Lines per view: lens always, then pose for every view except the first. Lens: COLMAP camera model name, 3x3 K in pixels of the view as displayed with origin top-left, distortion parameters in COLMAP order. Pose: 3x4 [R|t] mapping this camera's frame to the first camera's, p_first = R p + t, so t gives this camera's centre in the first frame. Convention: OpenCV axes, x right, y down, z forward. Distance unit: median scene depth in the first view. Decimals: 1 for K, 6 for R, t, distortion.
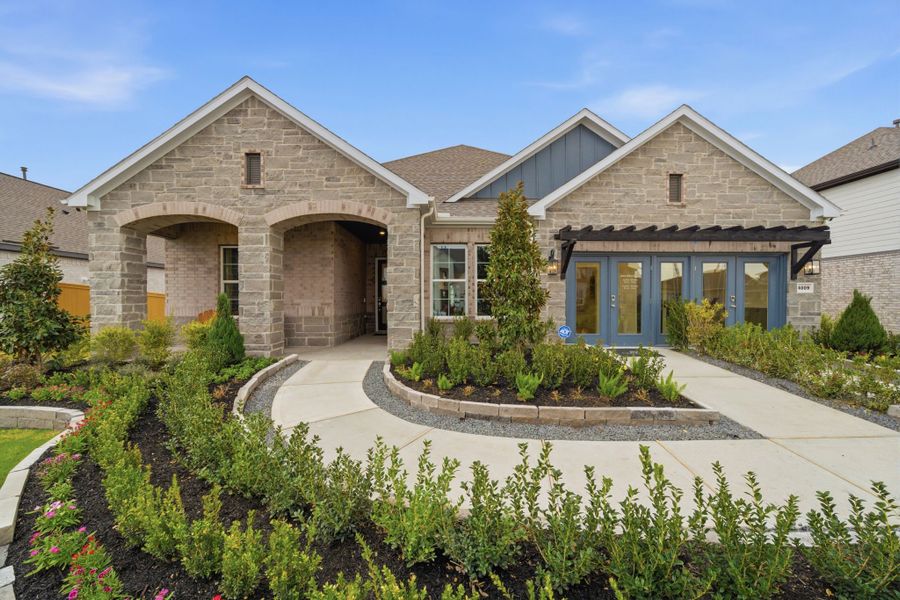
lens RADIAL K [[347.4, 0, 446.2], [0, 347.4, 299.0], [0, 0, 1]] dist [-0.019172, 0.002016]
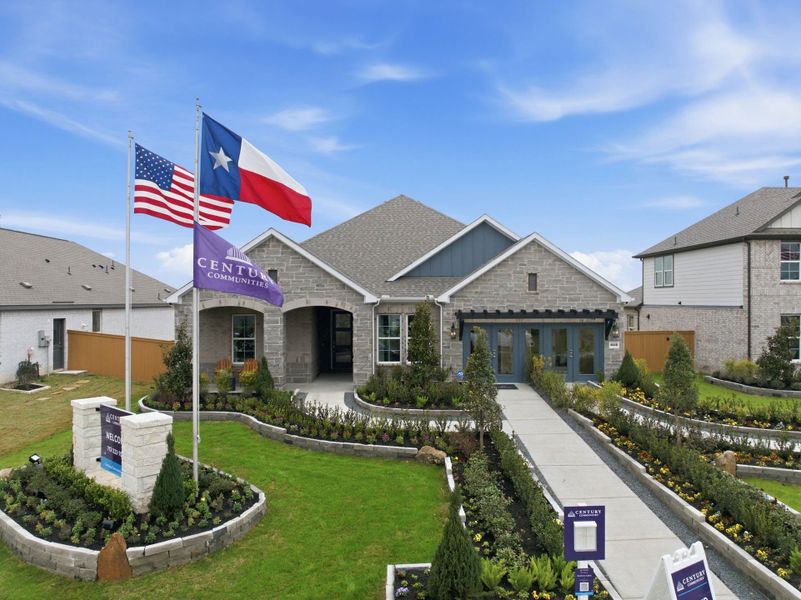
lens RADIAL K [[564.8, 0, 399.4], [0, 564.8, 297.3], [0, 0, 1]] dist [-0.038404, 0.005988]
pose [[0.999790, -0.002339, 0.020353, 0.004031], [0.002259, 0.999990, 0.003957, -0.286401], [-0.020362, -0.003910, 0.999785, -1.705153]]
